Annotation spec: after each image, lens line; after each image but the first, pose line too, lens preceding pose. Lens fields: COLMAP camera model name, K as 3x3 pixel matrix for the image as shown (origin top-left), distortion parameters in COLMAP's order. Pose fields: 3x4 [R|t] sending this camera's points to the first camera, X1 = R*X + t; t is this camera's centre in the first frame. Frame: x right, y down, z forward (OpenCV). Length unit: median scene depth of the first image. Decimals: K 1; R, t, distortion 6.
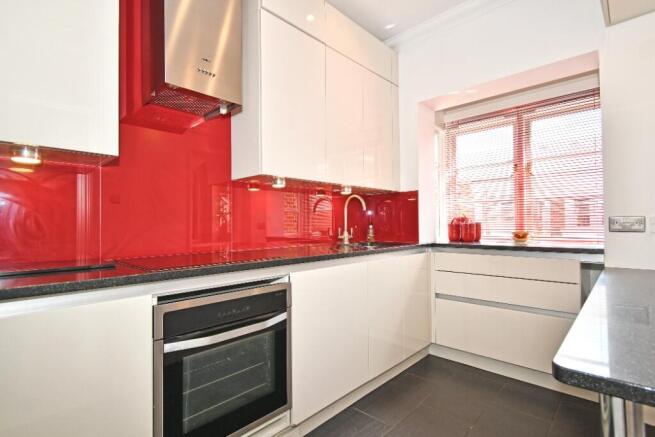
lens RADIAL K [[317.0, 0, 327.5], [0, 317.0, 218.5], [0, 0, 1]] dist [0.000582, 0.000089]
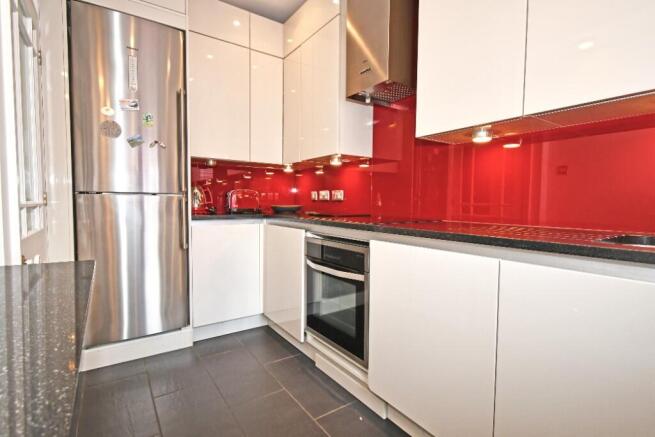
lens RADIAL K [[317.0, 0, 327.5], [0, 317.0, 218.5], [0, 0, 1]] dist [0.000582, 0.000089]
pose [[-0.212881, 0.048757, -0.975861, 0.911349], [0.008142, 0.998808, 0.048128, 0.053887], [0.977044, 0.002300, -0.213024, 1.099266]]
